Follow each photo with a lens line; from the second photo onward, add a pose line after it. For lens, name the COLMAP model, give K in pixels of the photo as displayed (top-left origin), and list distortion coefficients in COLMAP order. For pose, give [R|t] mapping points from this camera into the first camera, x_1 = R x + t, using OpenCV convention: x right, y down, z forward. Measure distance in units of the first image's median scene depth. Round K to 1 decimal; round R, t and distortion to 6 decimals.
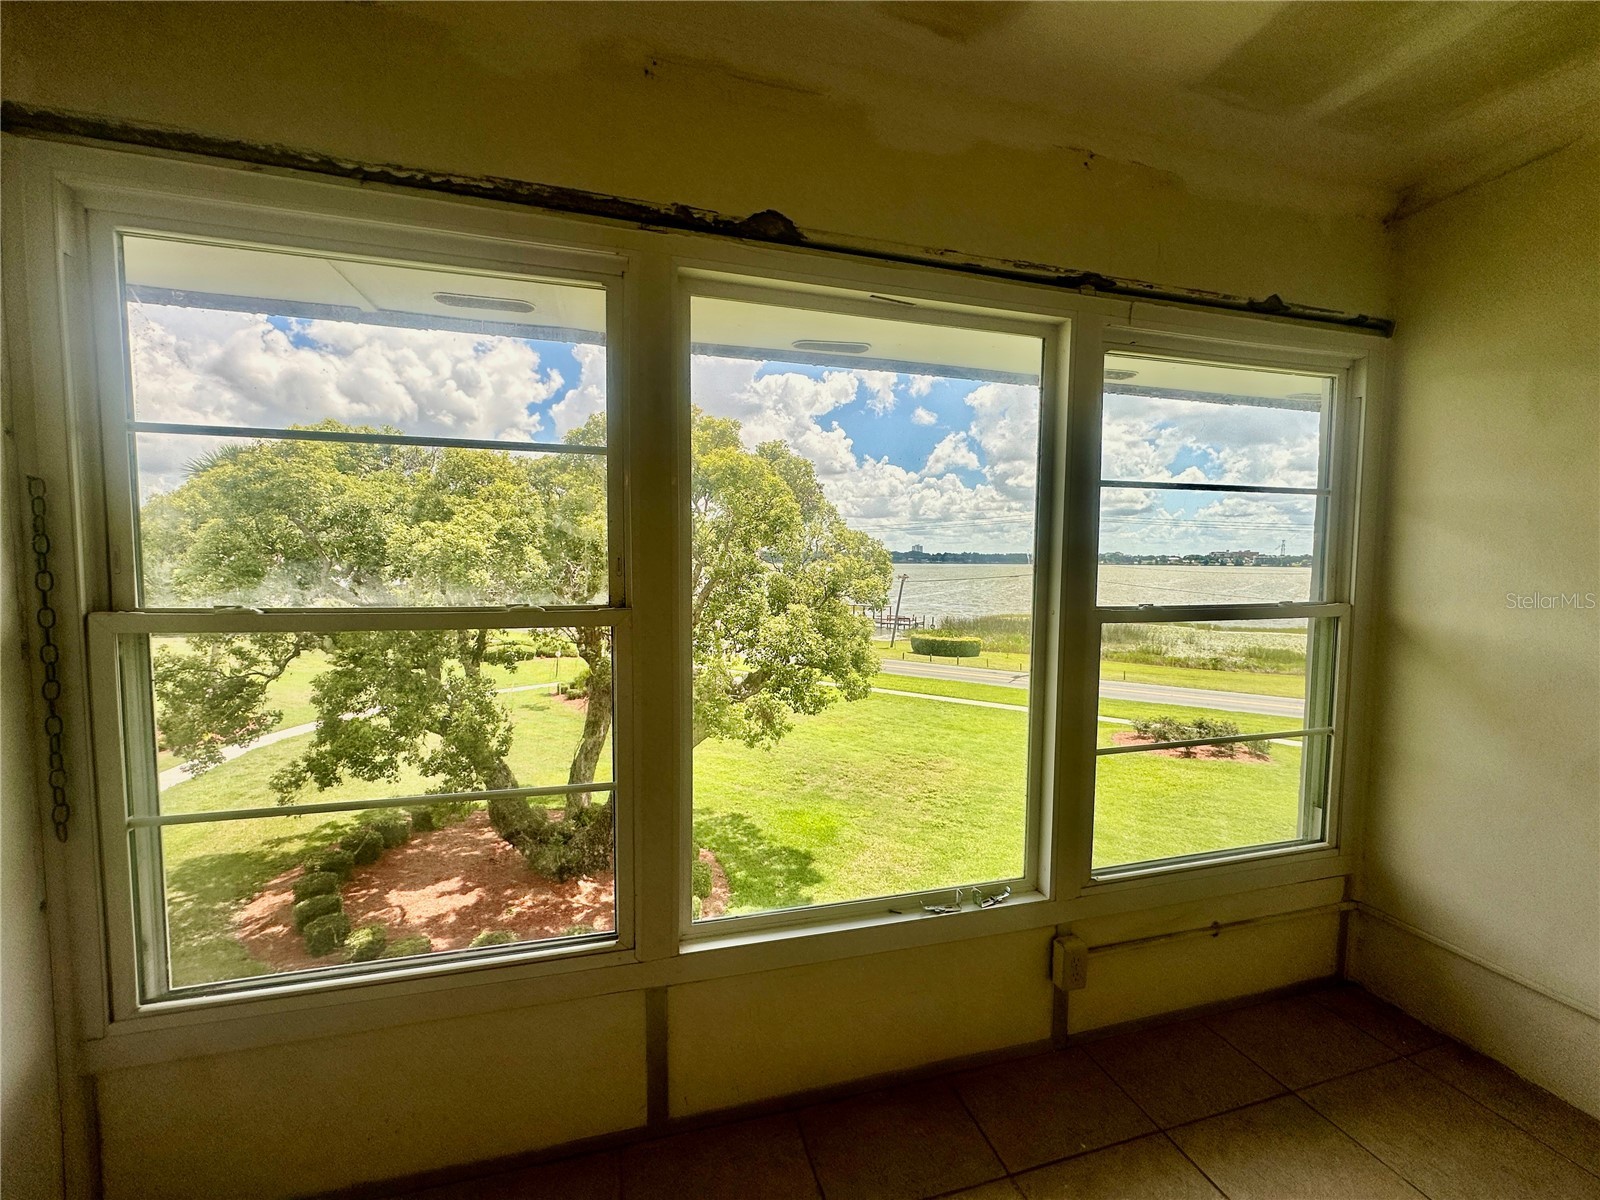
lens RADIAL K [[638.8, 0, 800.0], [0, 638.8, 601.8], [0, 0, 1]] dist [-0.003492, 0.000860]
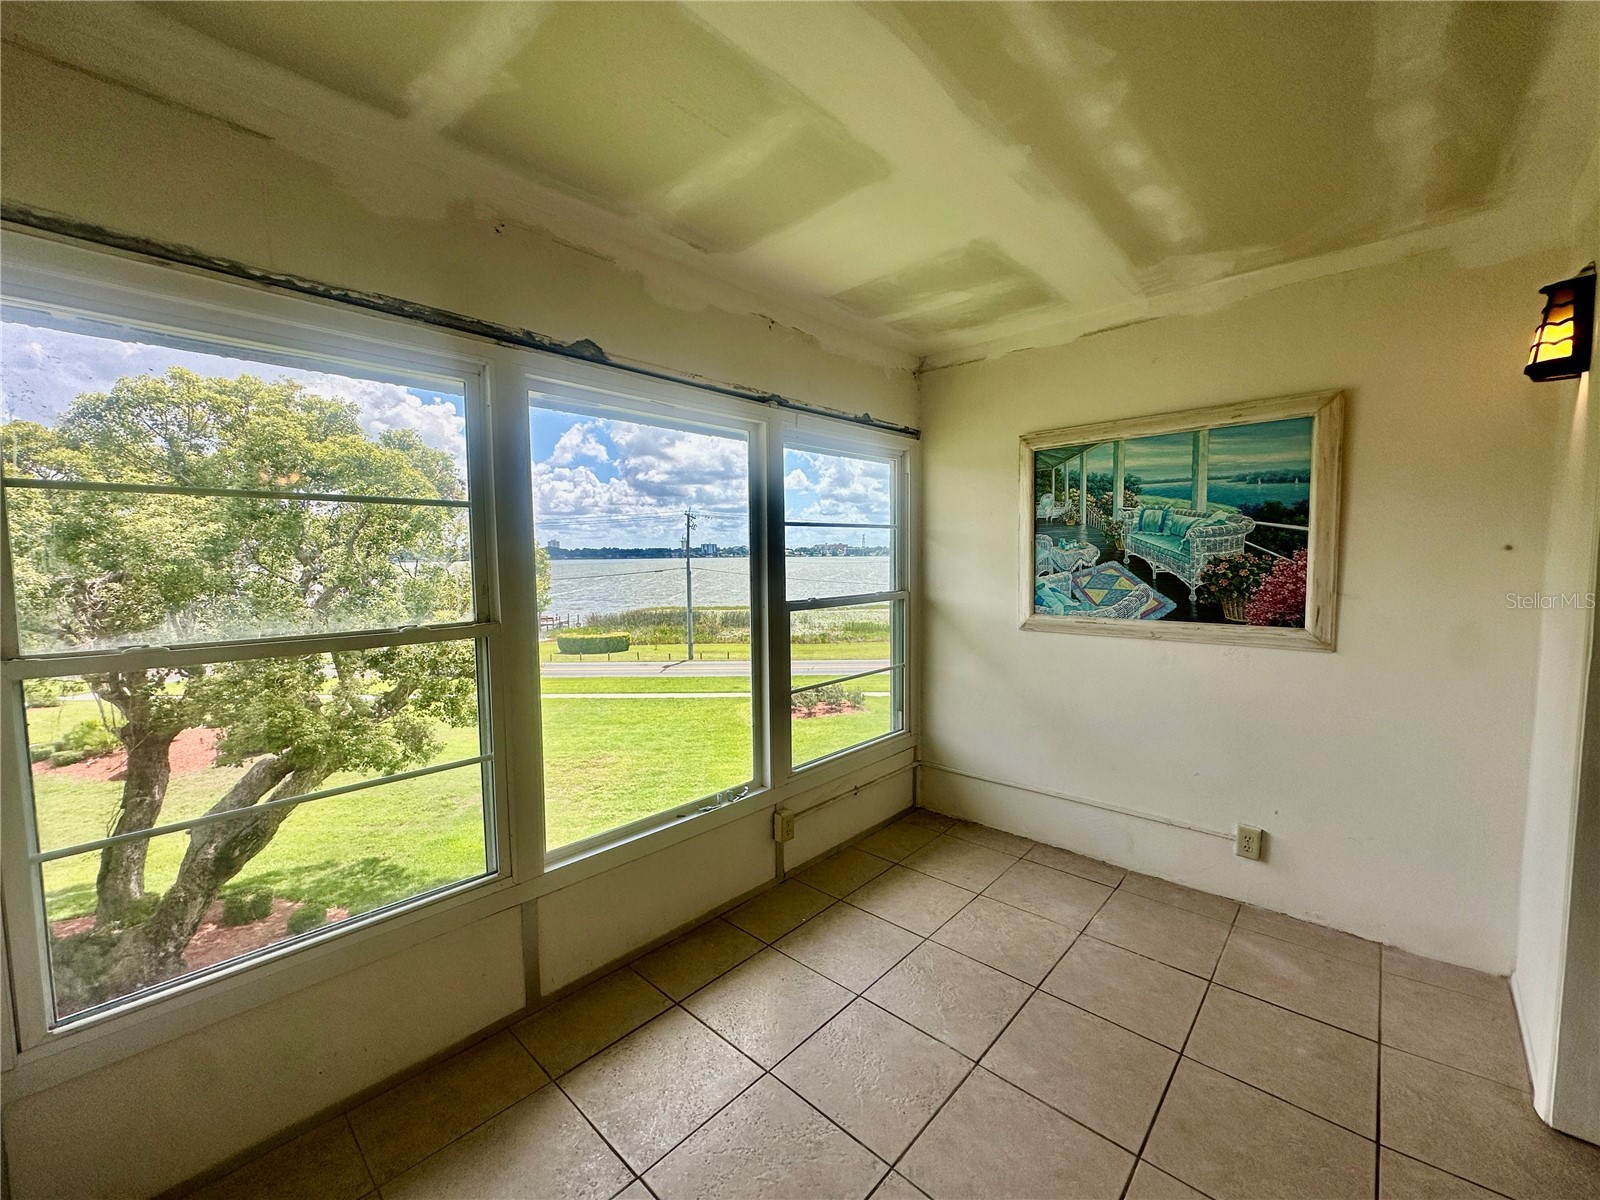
lens RADIAL K [[638.8, 0, 799.2], [0, 638.8, 603.9], [0, 0, 1]] dist [-0.003492, 0.000860]
pose [[0.854271, -0.056834, 0.516712, -0.278287], [0.051102, 0.998372, 0.025326, -0.020689], [-0.517311, 0.004770, 0.855784, -0.318628]]
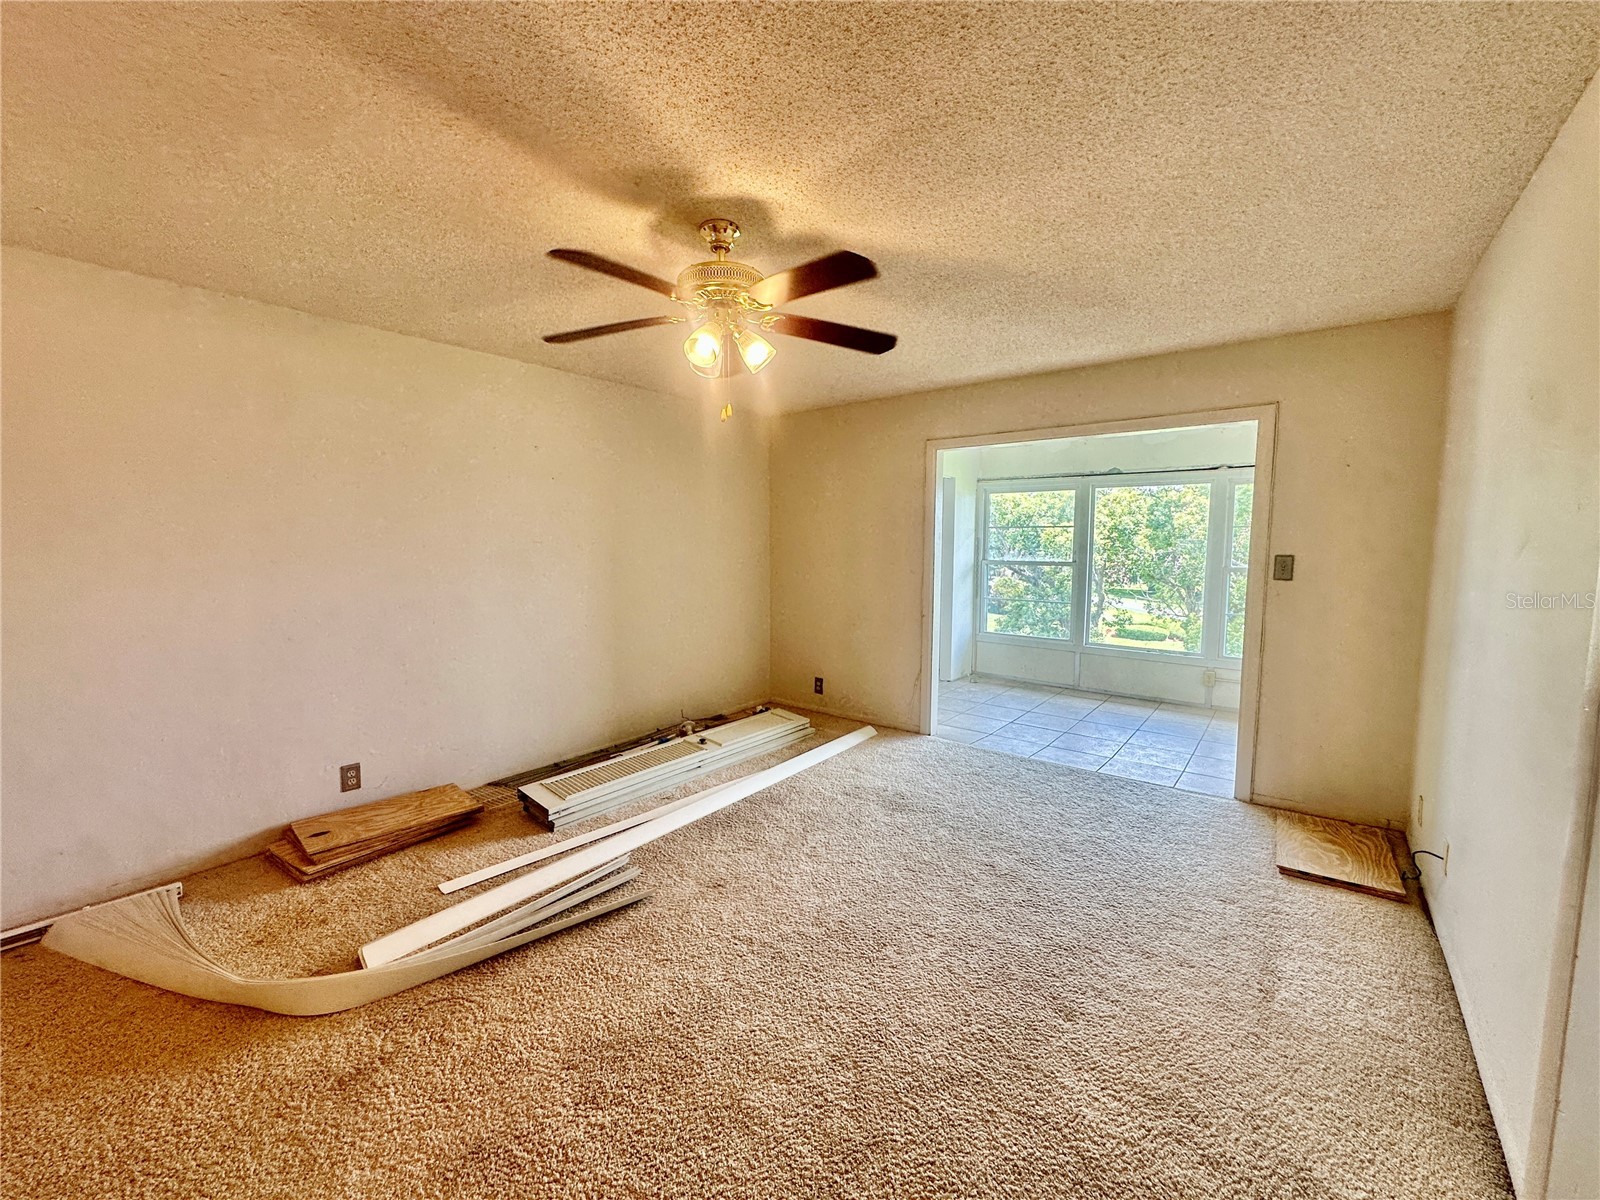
lens RADIAL K [[638.8, 0, 797.3], [0, 638.8, 602.3], [0, 0, 1]] dist [-0.003492, 0.000860]
pose [[0.584446, 0.067881, -0.808588, 1.466639], [-0.046647, 0.997657, 0.050037, 0.101952], [0.810091, 0.008474, 0.586243, -2.102637]]
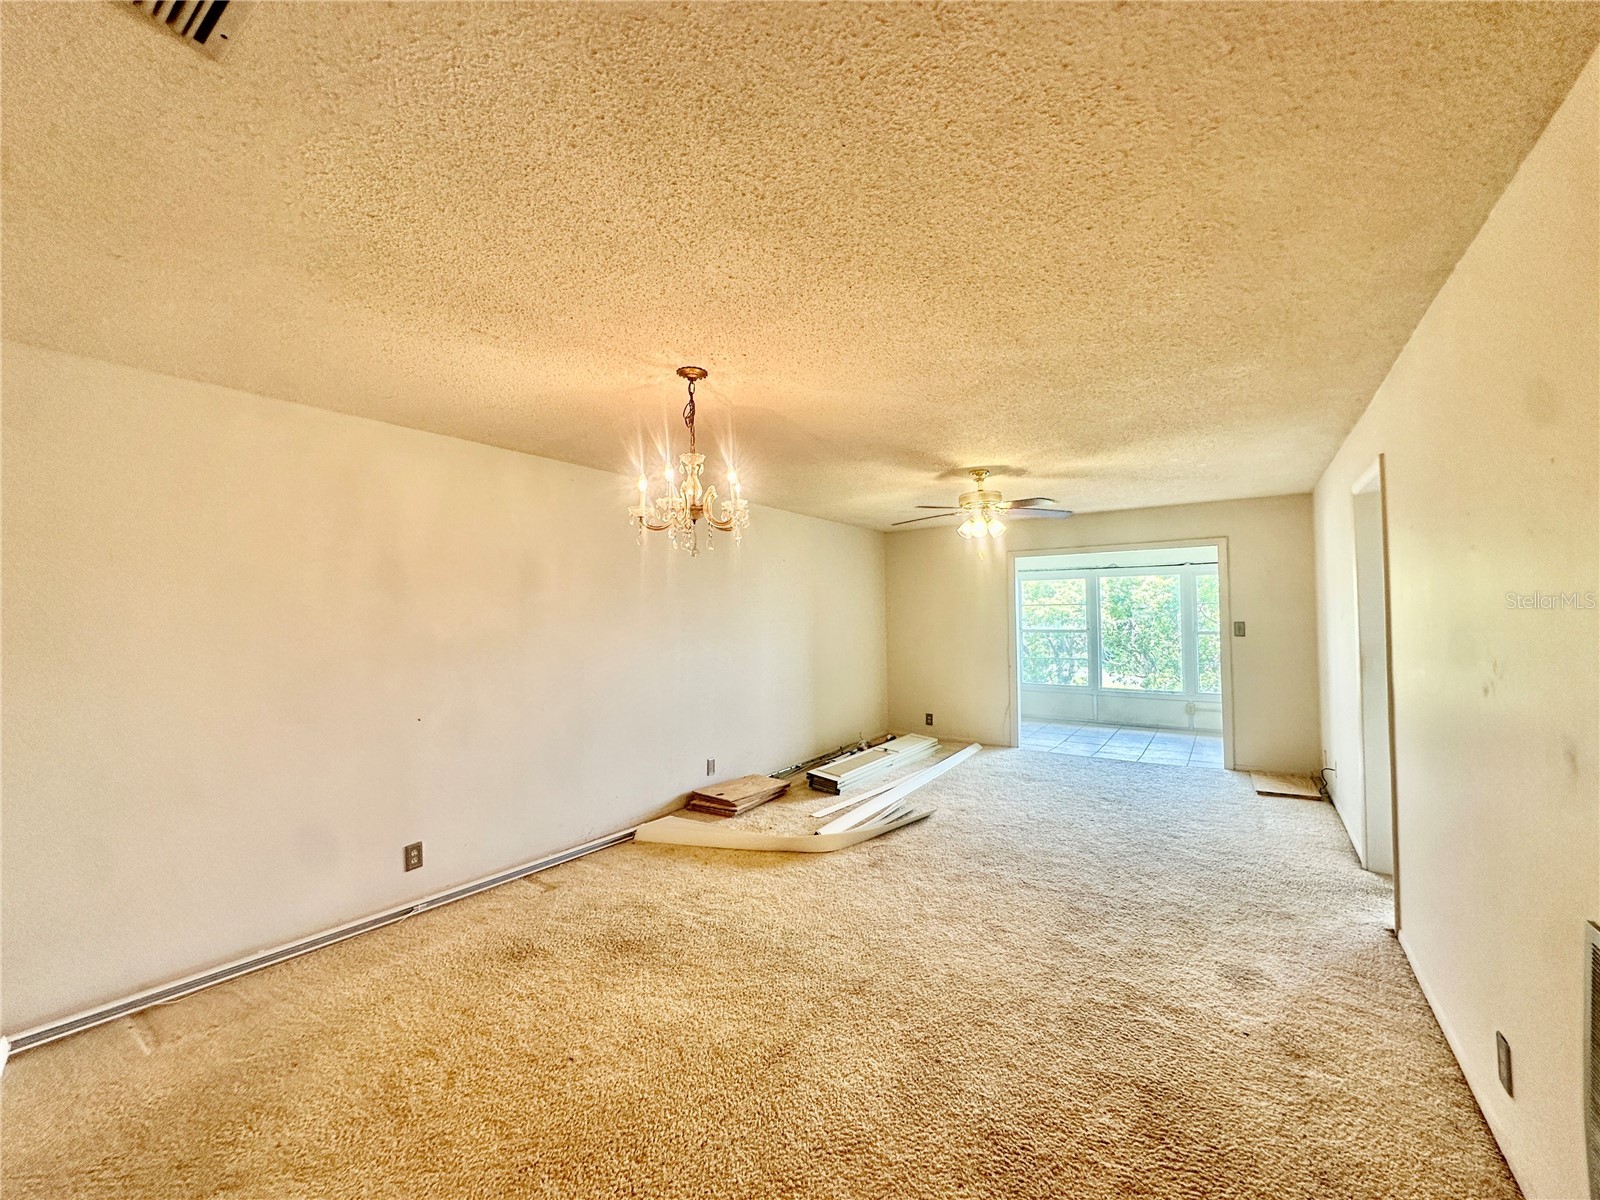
lens RADIAL K [[638.8, 0, 796.7], [0, 638.8, 602.2], [0, 0, 1]] dist [-0.003492, 0.000860]
pose [[0.641113, -0.035317, -0.766633, 1.774236], [-0.029307, 0.997085, -0.070443, 0.172169], [0.766887, 0.067630, 0.638209, -3.422390]]
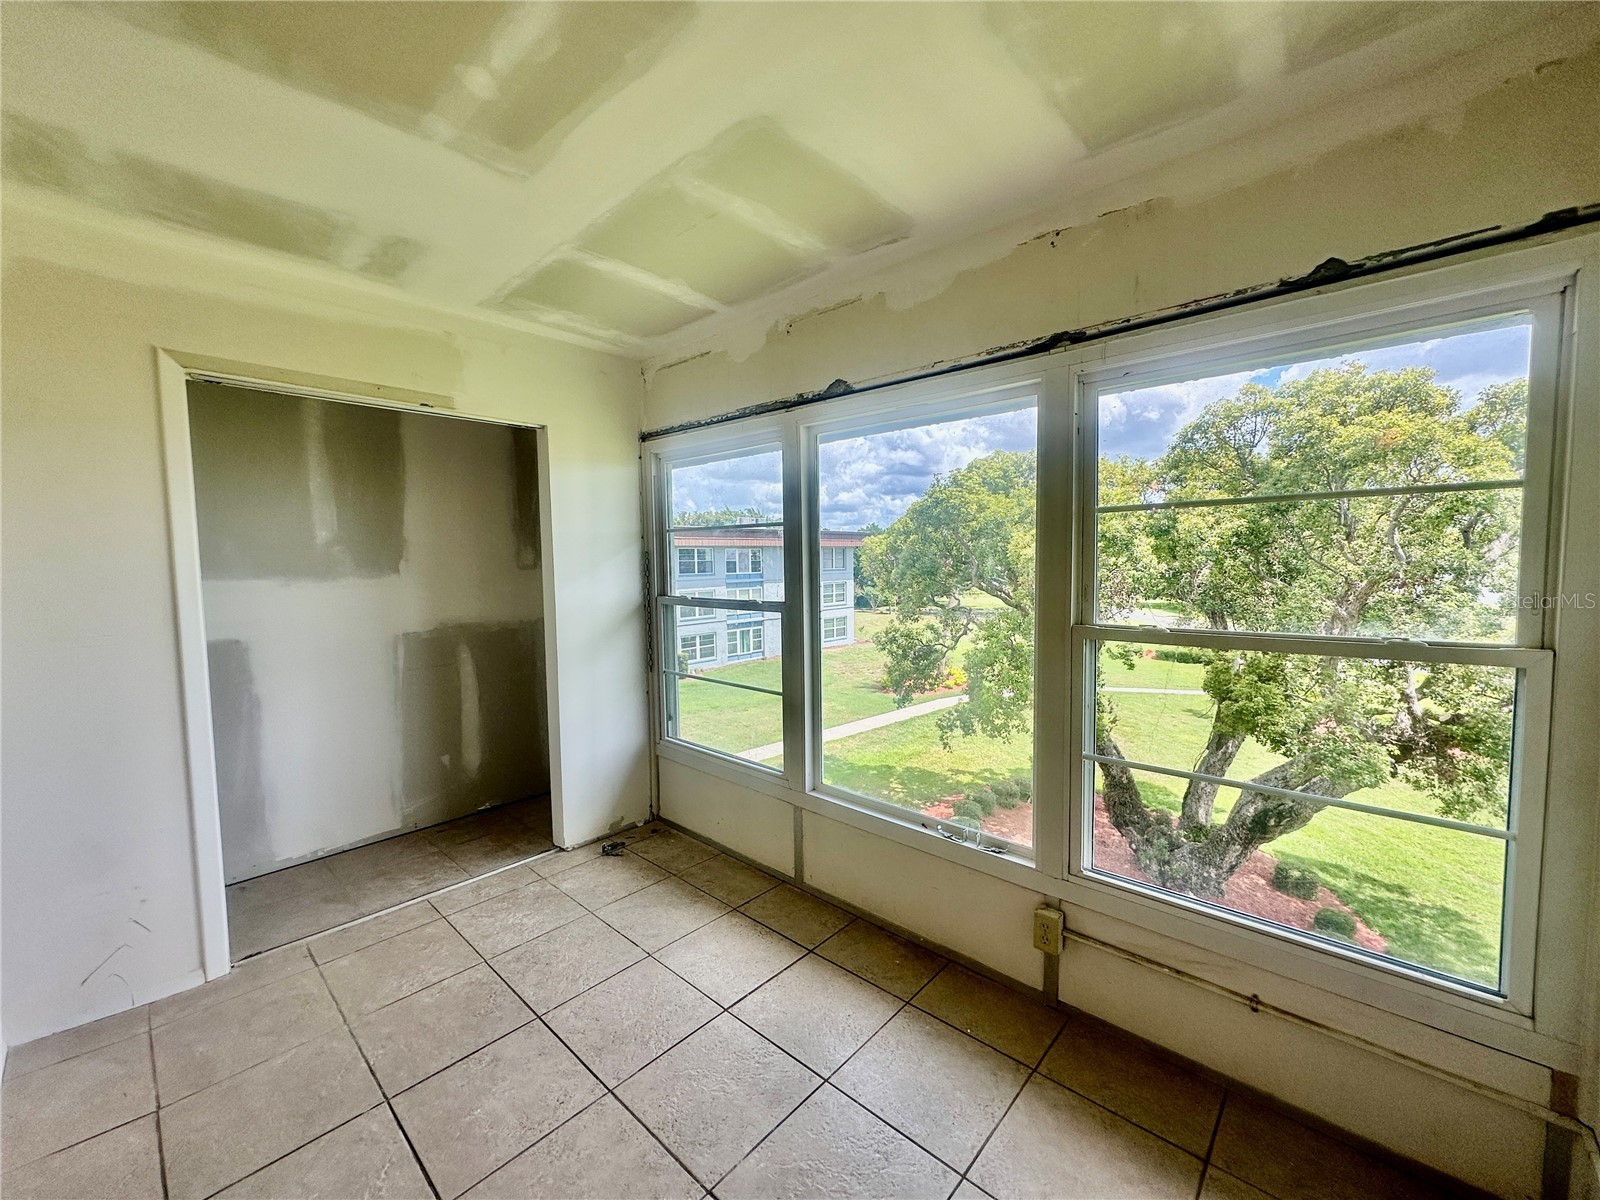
lens RADIAL K [[638.8, 0, 799.9], [0, 638.8, 602.8], [0, 0, 1]] dist [-0.003492, 0.000860]
pose [[0.530880, 0.043490, -0.846330, 0.943204], [-0.037194, 0.998916, 0.027999, -0.033590], [0.846630, 0.016615, 0.531922, -0.002155]]
